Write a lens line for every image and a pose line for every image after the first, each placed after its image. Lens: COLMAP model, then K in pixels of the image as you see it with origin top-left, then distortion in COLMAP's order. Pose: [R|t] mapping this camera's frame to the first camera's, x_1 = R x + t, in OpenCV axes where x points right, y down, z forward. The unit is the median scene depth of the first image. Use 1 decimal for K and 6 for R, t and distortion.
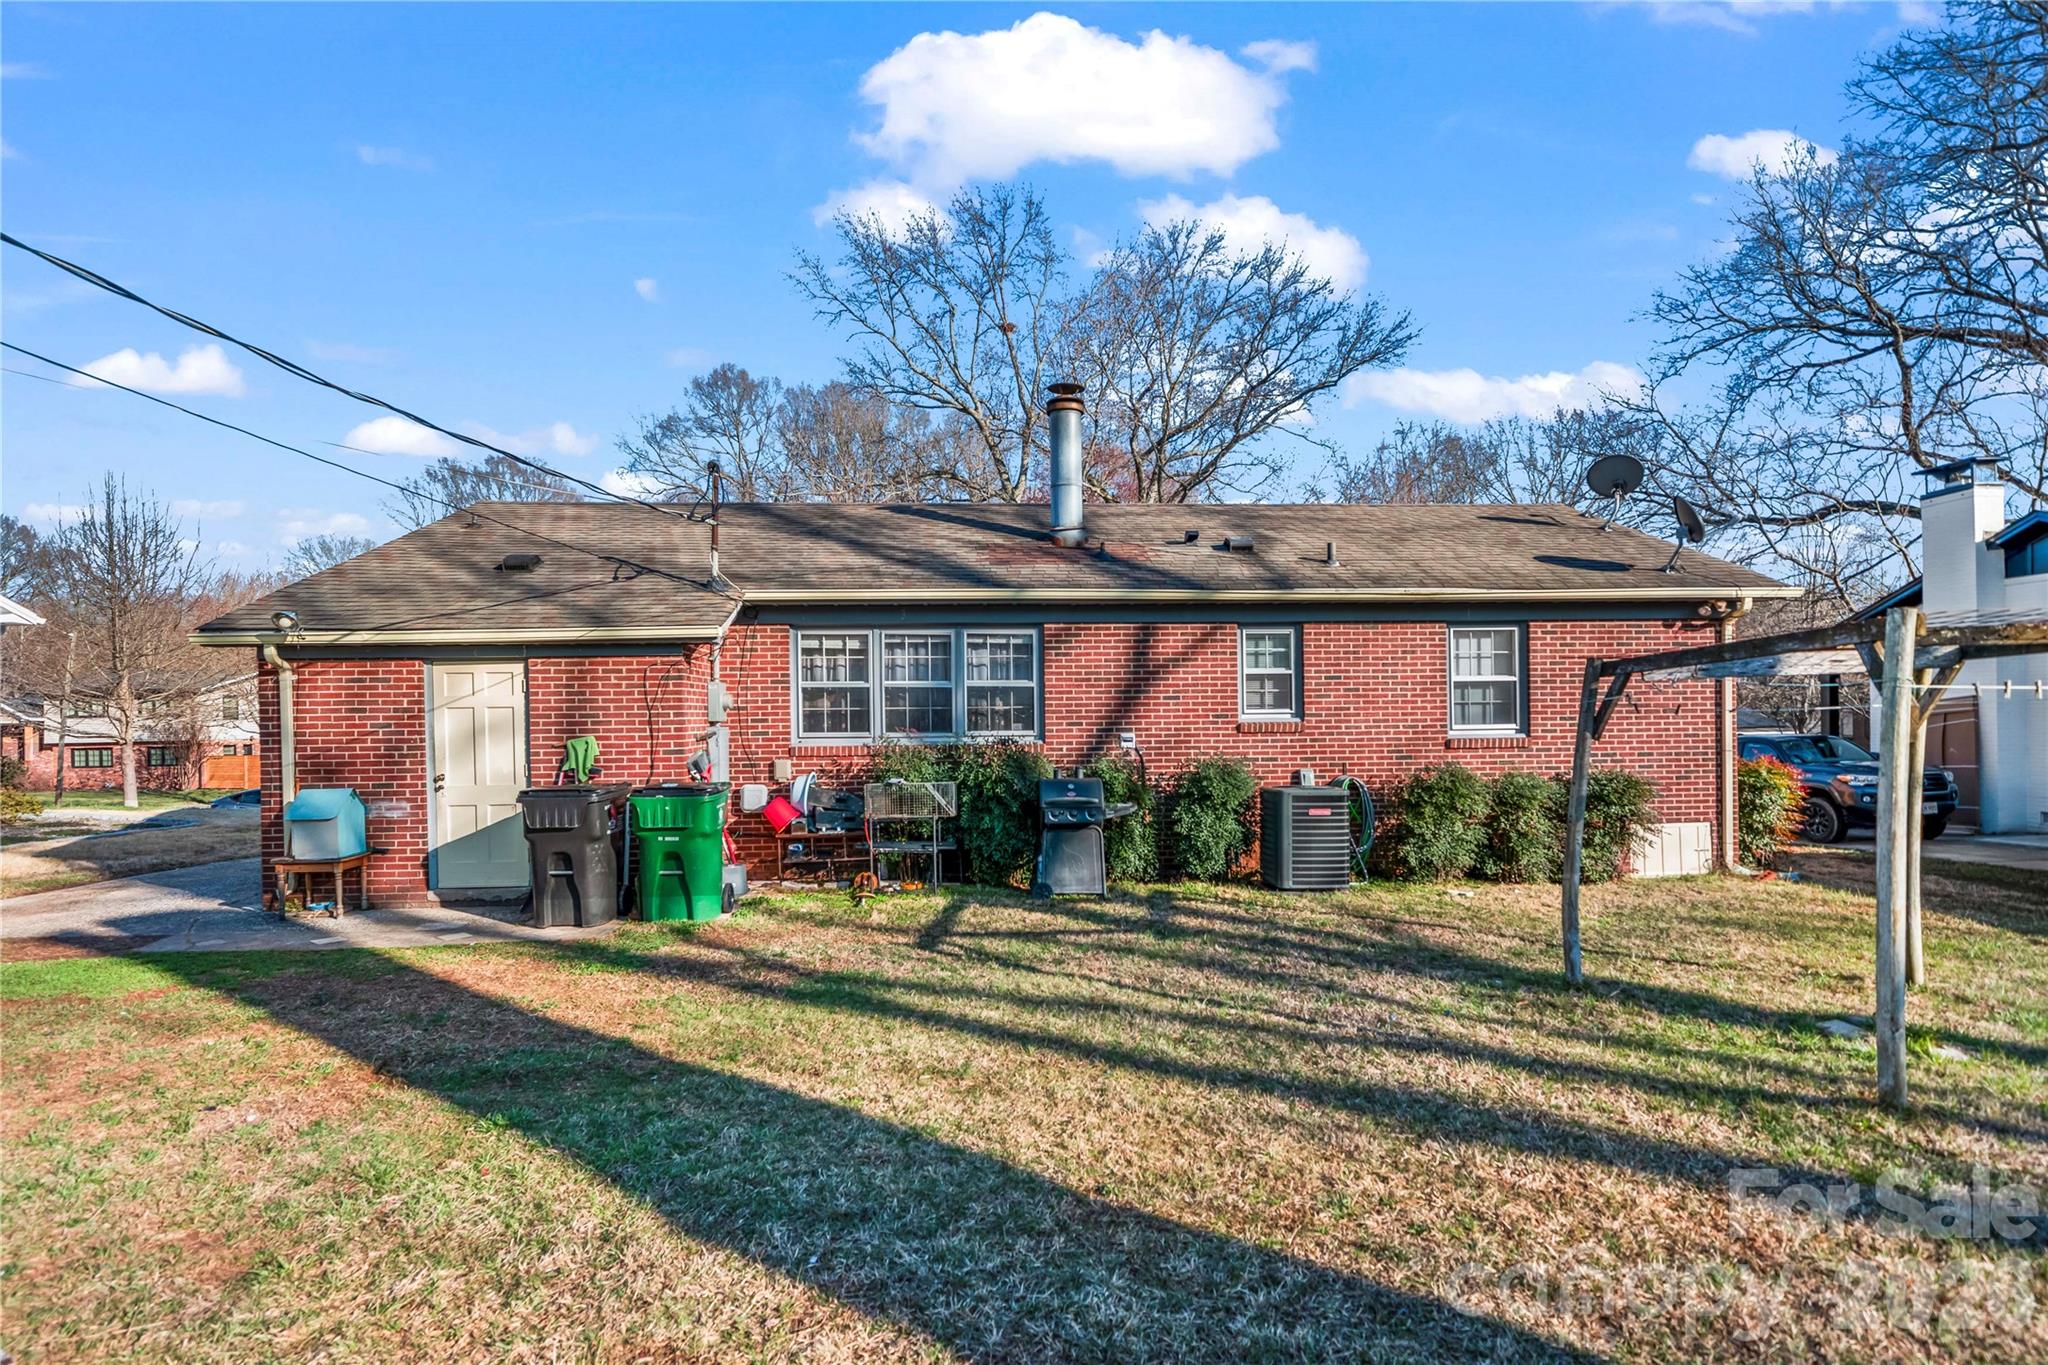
lens RADIAL K [[1003.5, 0, 1026.0], [0, 1003.5, 727.6], [0, 0, 1]] dist [0.002977, 0.000795]
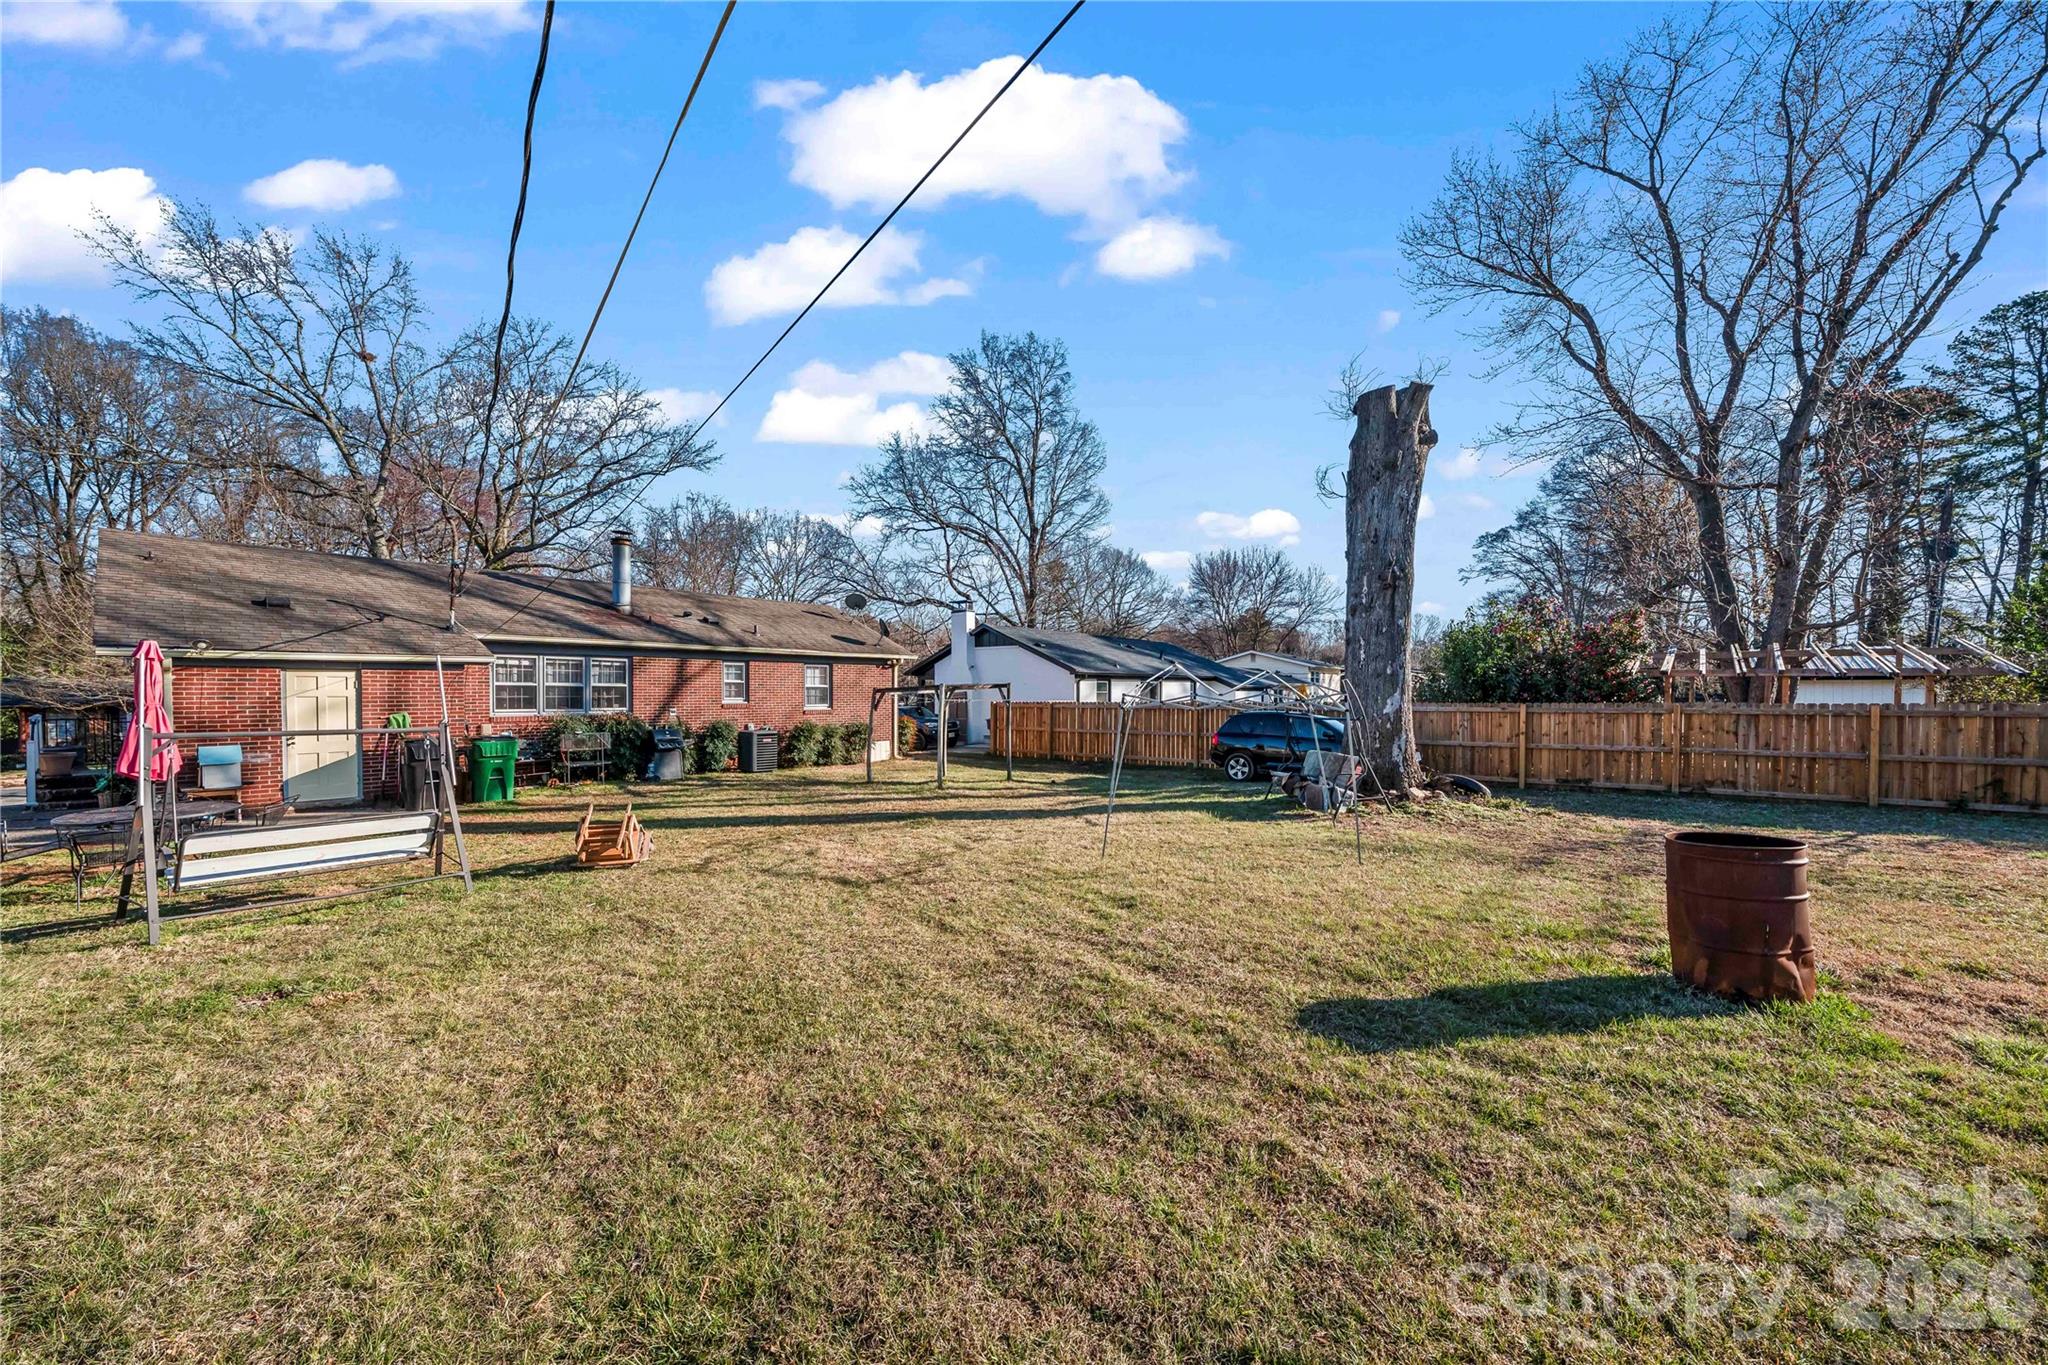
lens RADIAL K [[767.7, 0, 1024.0], [0, 767.7, 682.5], [0, 0, 1]] dist [-0.001054, -0.000096]
pose [[0.686194, 0.019094, 0.727168, -0.580655], [-0.004397, 0.999746, -0.022103, -0.017570], [-0.727405, 0.011970, 0.686104, -0.684753]]
